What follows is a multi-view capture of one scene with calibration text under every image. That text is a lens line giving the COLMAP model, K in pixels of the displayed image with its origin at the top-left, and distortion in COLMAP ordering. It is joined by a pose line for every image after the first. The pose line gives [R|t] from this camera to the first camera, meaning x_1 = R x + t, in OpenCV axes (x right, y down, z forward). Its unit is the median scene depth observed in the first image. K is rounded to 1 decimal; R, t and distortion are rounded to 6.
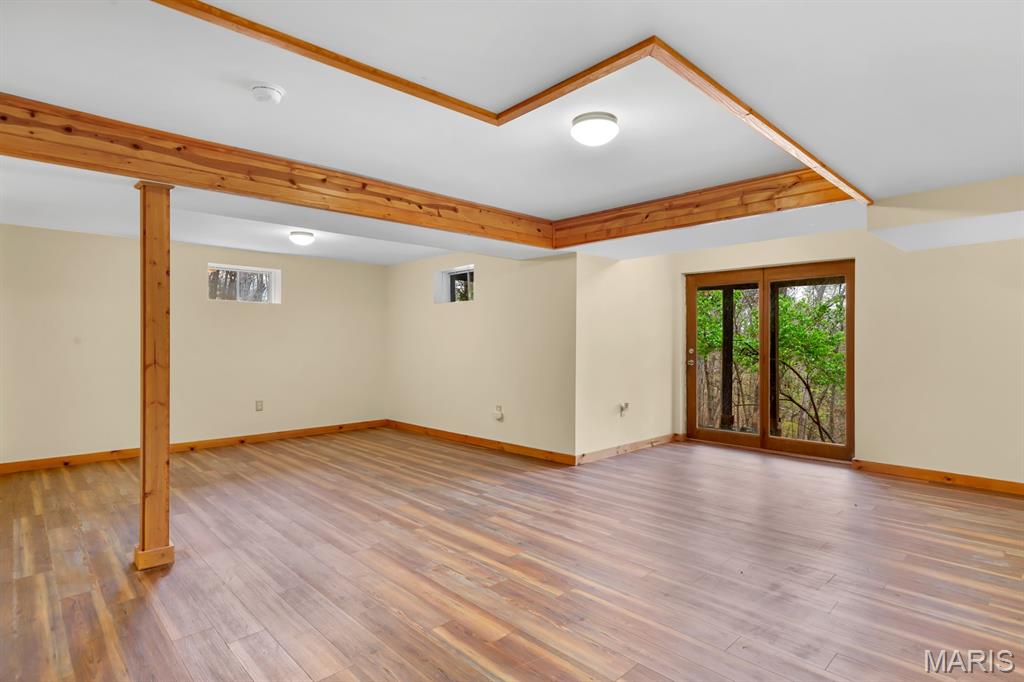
lens RADIAL K [[531.7, 0, 515.2], [0, 531.7, 346.2], [0, 0, 1]] dist [-0.001353, 0.000175]
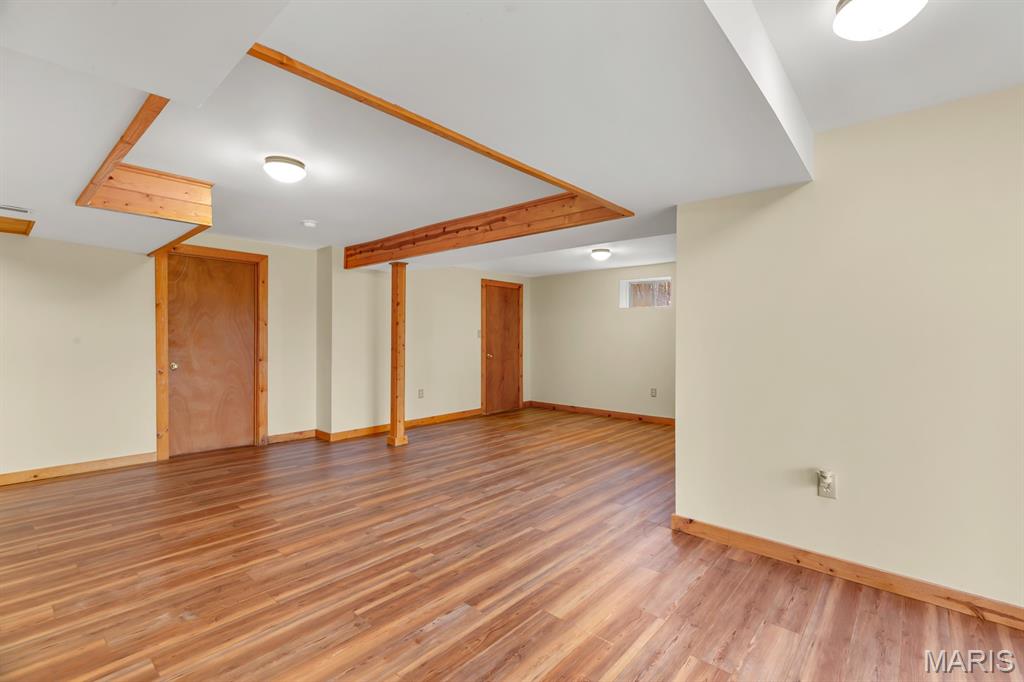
lens RADIAL K [[459.2, 0, 516.4], [0, 459.2, 340.2], [0, 0, 1]] dist [0.002538, 0.000299]
pose [[0.082539, 0.009110, -0.996546, 0.902331], [-0.013985, 0.999870, 0.007982, -0.015895], [0.996490, 0.013278, 0.082656, 1.029653]]
